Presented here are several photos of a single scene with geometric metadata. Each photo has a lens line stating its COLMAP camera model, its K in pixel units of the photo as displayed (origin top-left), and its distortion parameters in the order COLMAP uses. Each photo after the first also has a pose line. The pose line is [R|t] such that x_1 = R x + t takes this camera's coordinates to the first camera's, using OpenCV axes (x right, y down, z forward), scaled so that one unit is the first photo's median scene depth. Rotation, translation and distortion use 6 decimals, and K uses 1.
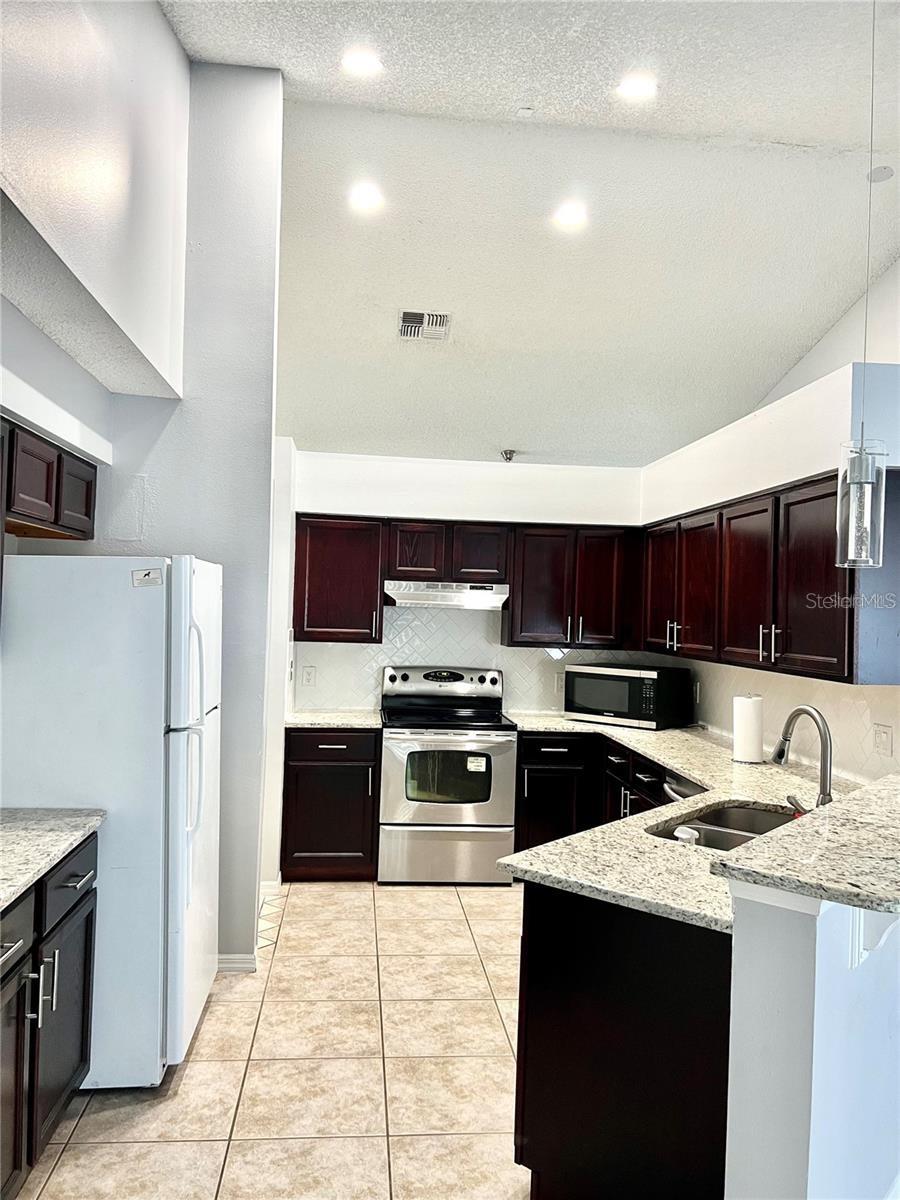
lens RADIAL K [[910.5, 0, 445.6], [0, 910.5, 597.9], [0, 0, 1]] dist [0.019246, -0.021935]
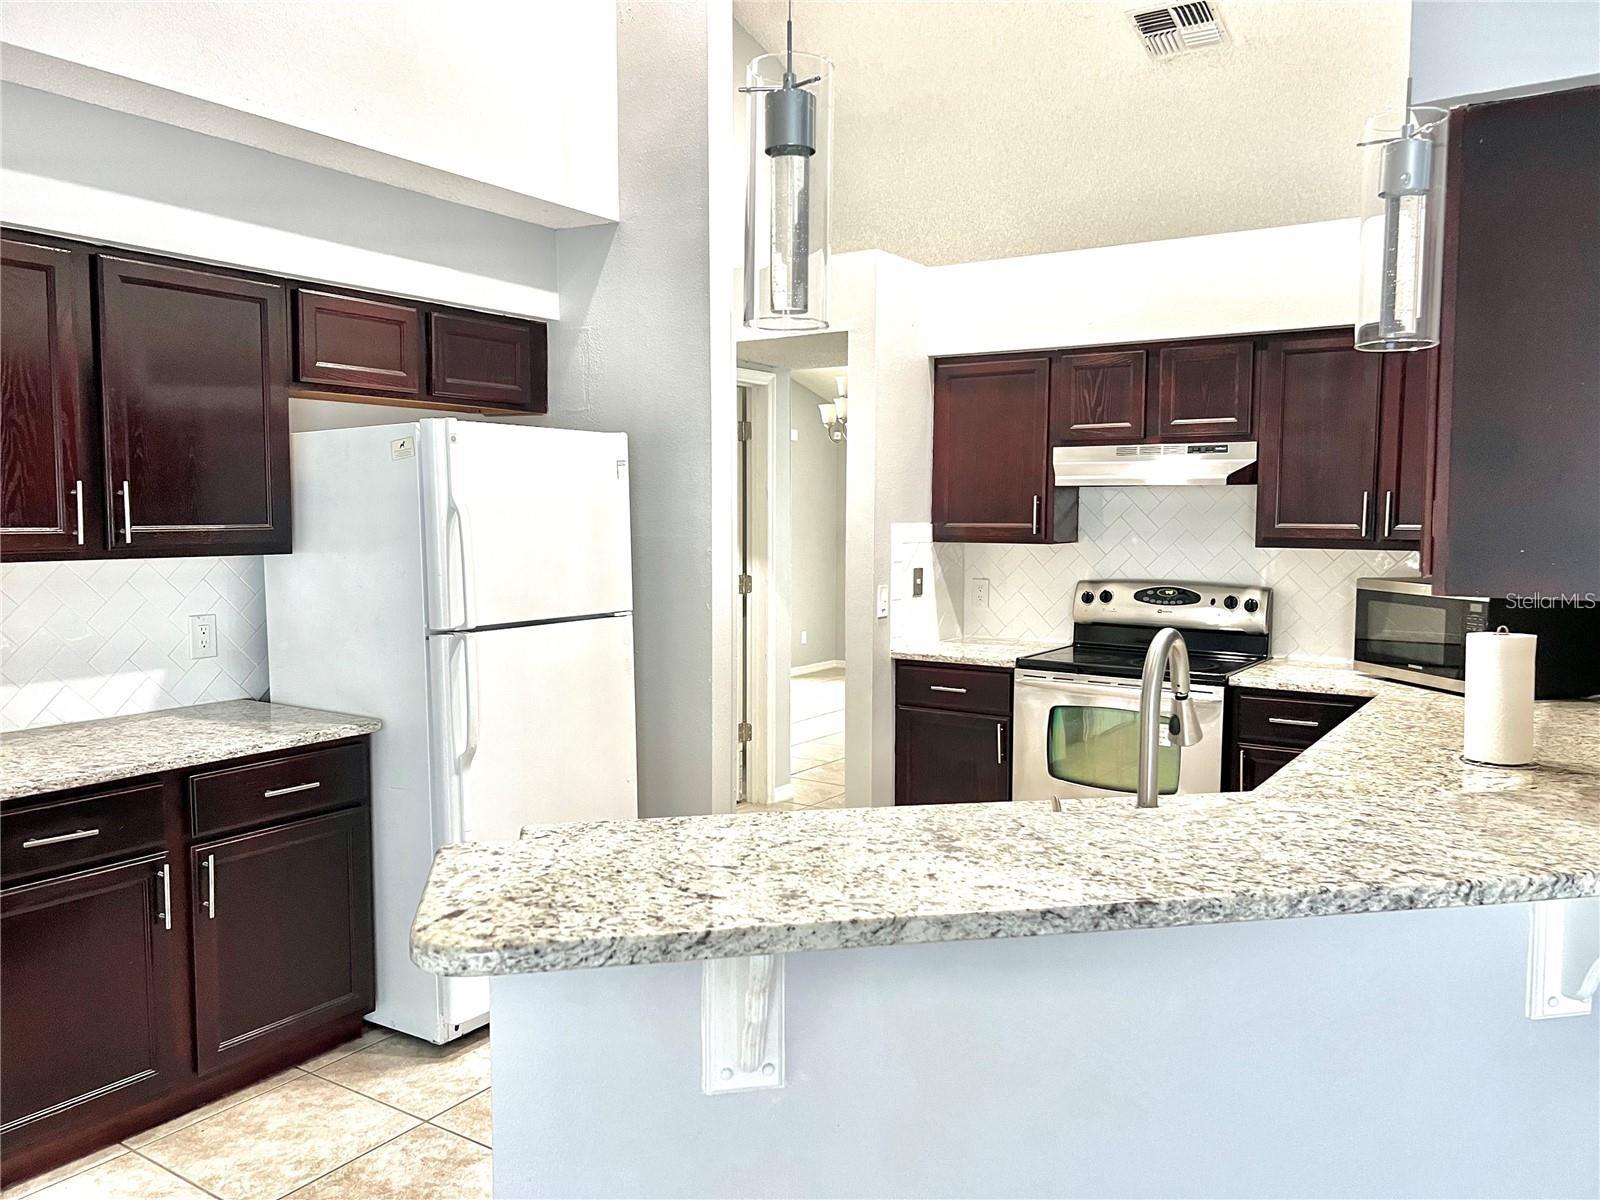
lens RADIAL K [[1214.0, 0, 790.5], [0, 1214.0, 613.0], [0, 0, 1]] dist [0.019246, -0.021935]
pose [[0.764325, 0.023854, -0.644390, 0.352975], [0.029416, 0.996985, 0.071797, 0.031010], [0.644160, -0.073832, 0.761319, 0.199384]]
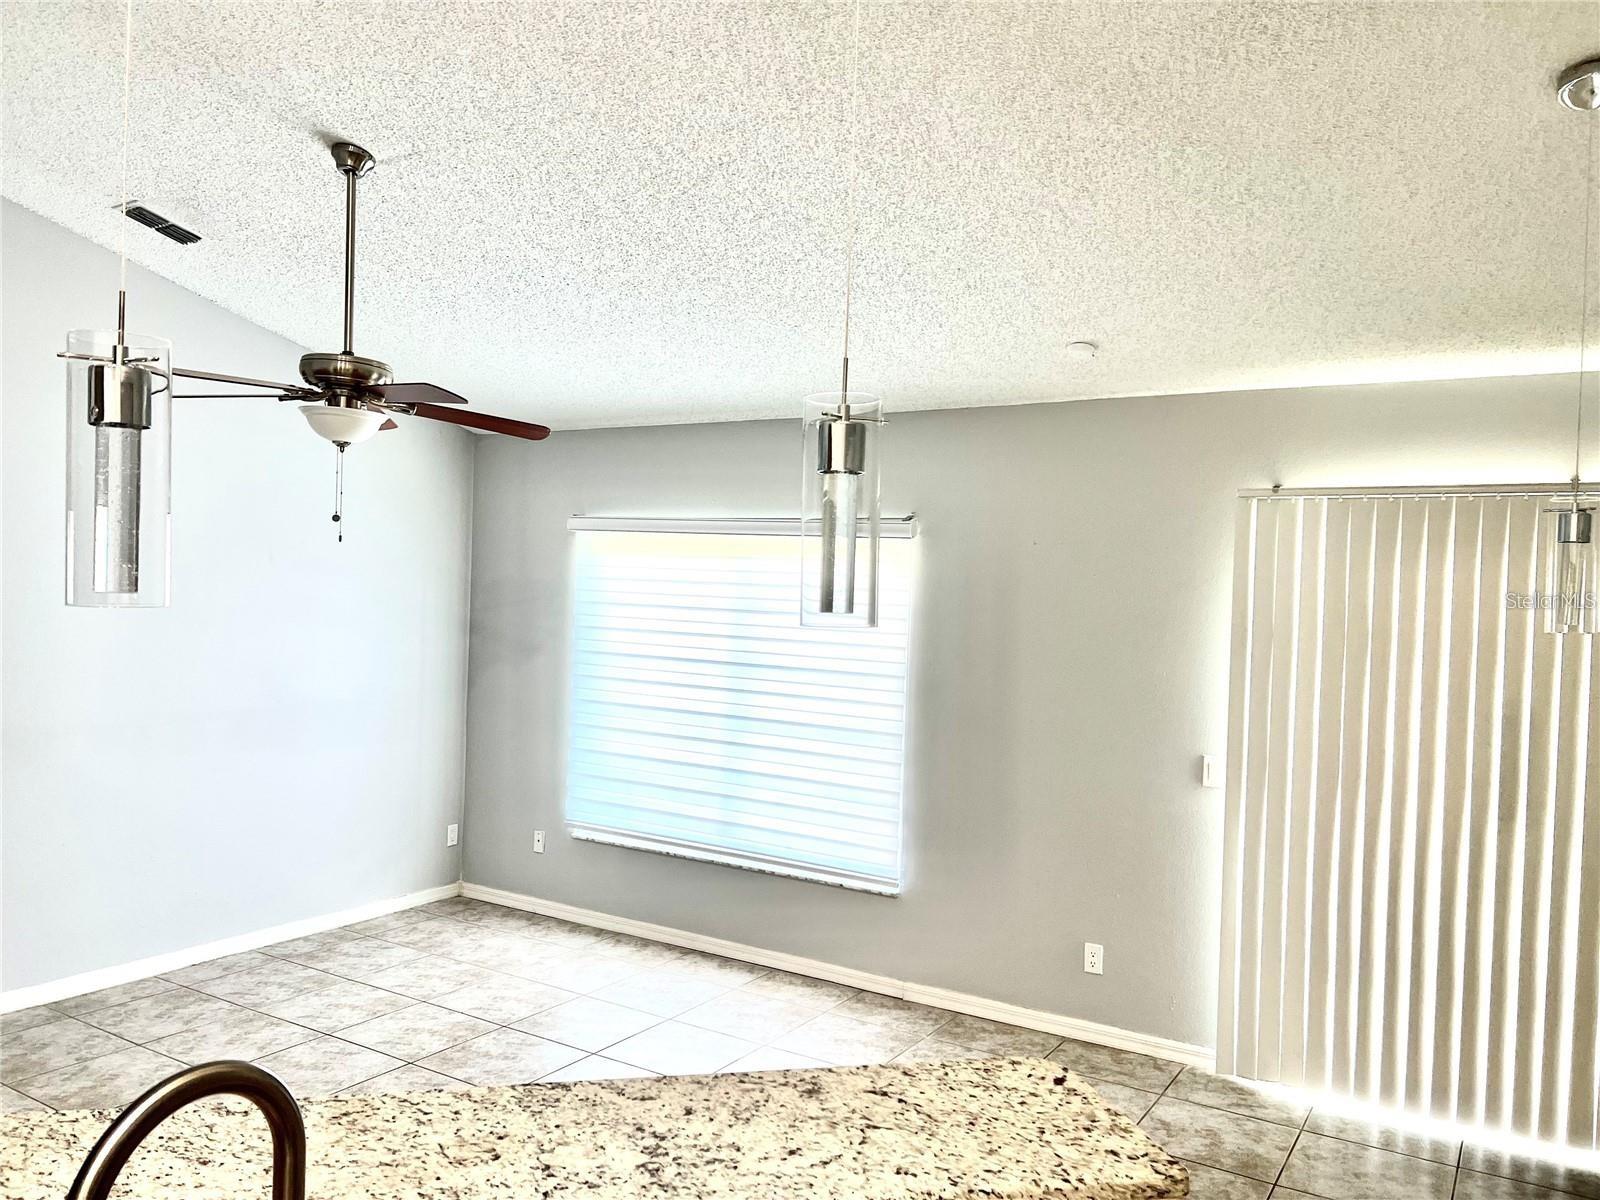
lens RADIAL K [[1214.0, 0, 806.9], [0, 1214.0, 605.2], [0, 0, 1]] dist [0.019246, -0.021935]
pose [[-0.793744, -0.063832, 0.604893, 0.016306], [-0.066883, 0.997607, 0.017509, -0.021248], [-0.604564, -0.026559, -0.796114, 0.634171]]
